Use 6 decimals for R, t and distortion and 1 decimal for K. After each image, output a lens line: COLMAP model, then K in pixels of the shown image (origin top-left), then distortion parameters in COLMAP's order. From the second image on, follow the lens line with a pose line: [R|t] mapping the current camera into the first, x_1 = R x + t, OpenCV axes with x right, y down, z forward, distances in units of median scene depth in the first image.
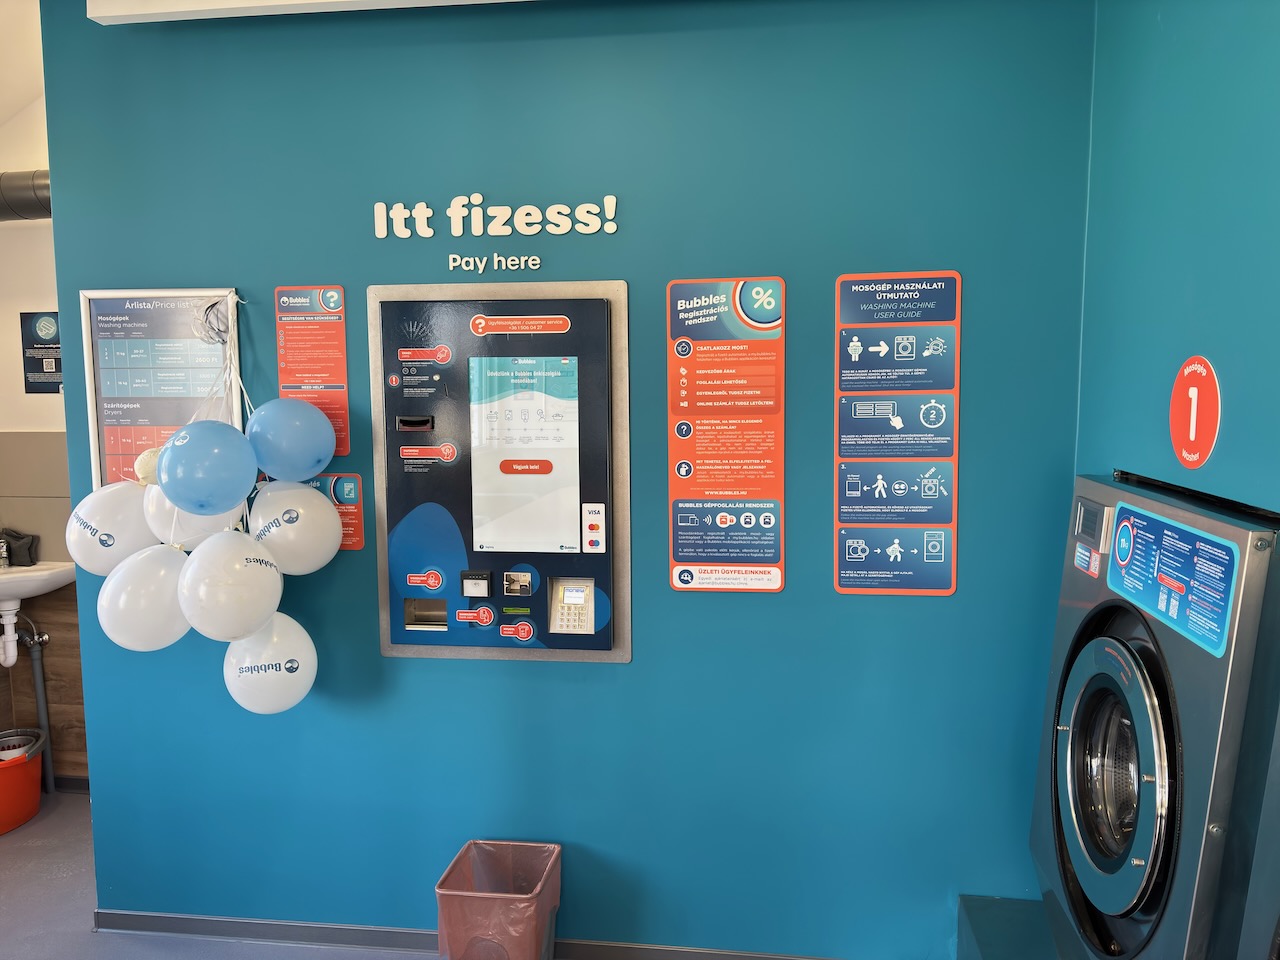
lens RADIAL K [[962.2, 0, 643.3], [0, 962.2, 484.8], [0, 0, 1]] dist [0.052613, -0.050684]
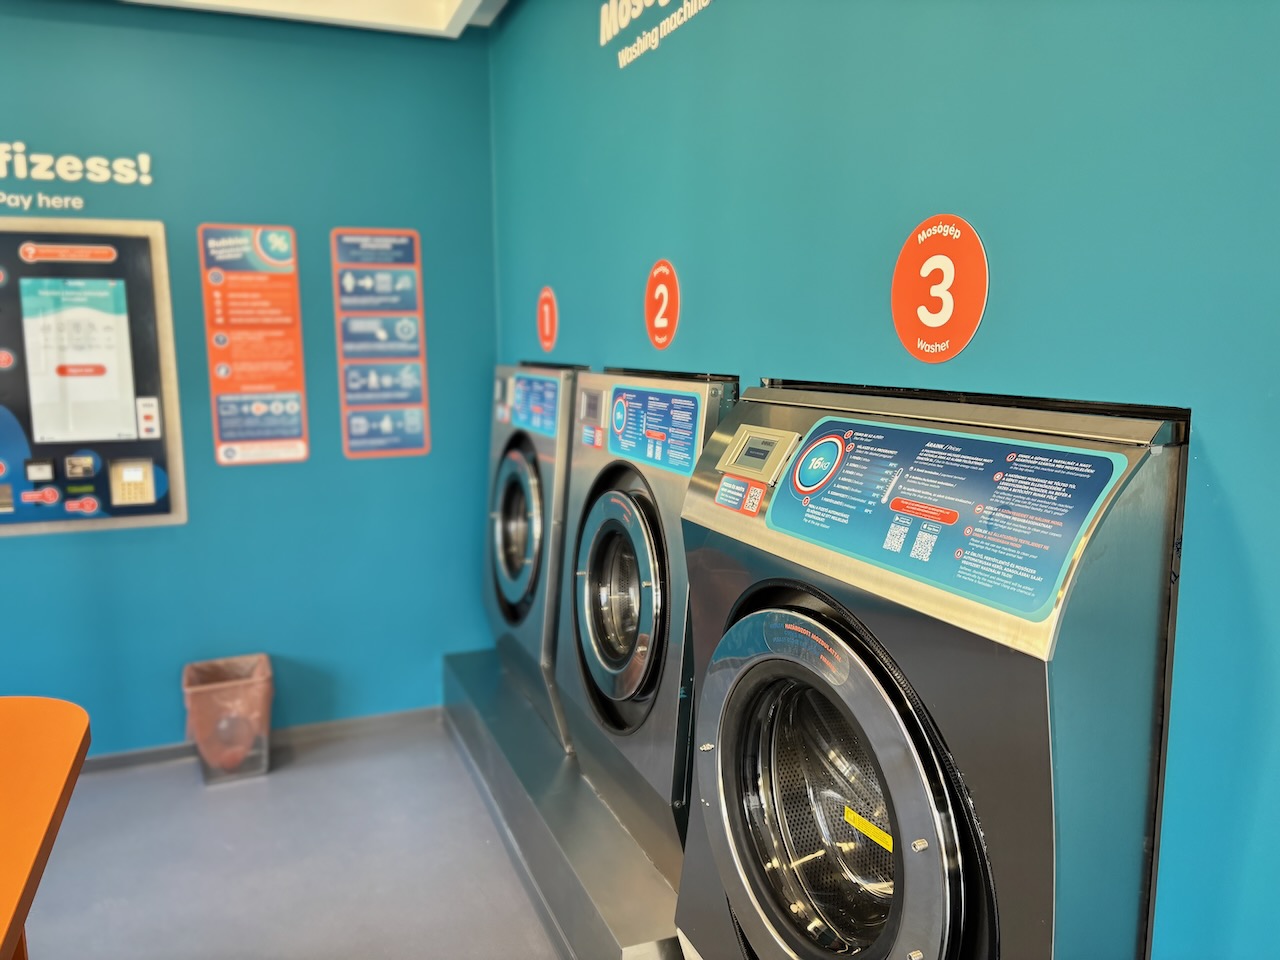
lens RADIAL K [[962.2, 0, 631.1], [0, 962.2, 476.2], [0, 0, 1]] dist [0.052613, -0.050684]
pose [[0.872029, -0.067338, 0.484801, -0.124343], [0.052381, 0.997642, 0.044351, 0.099461], [-0.486644, -0.013281, 0.873499, -0.436224]]
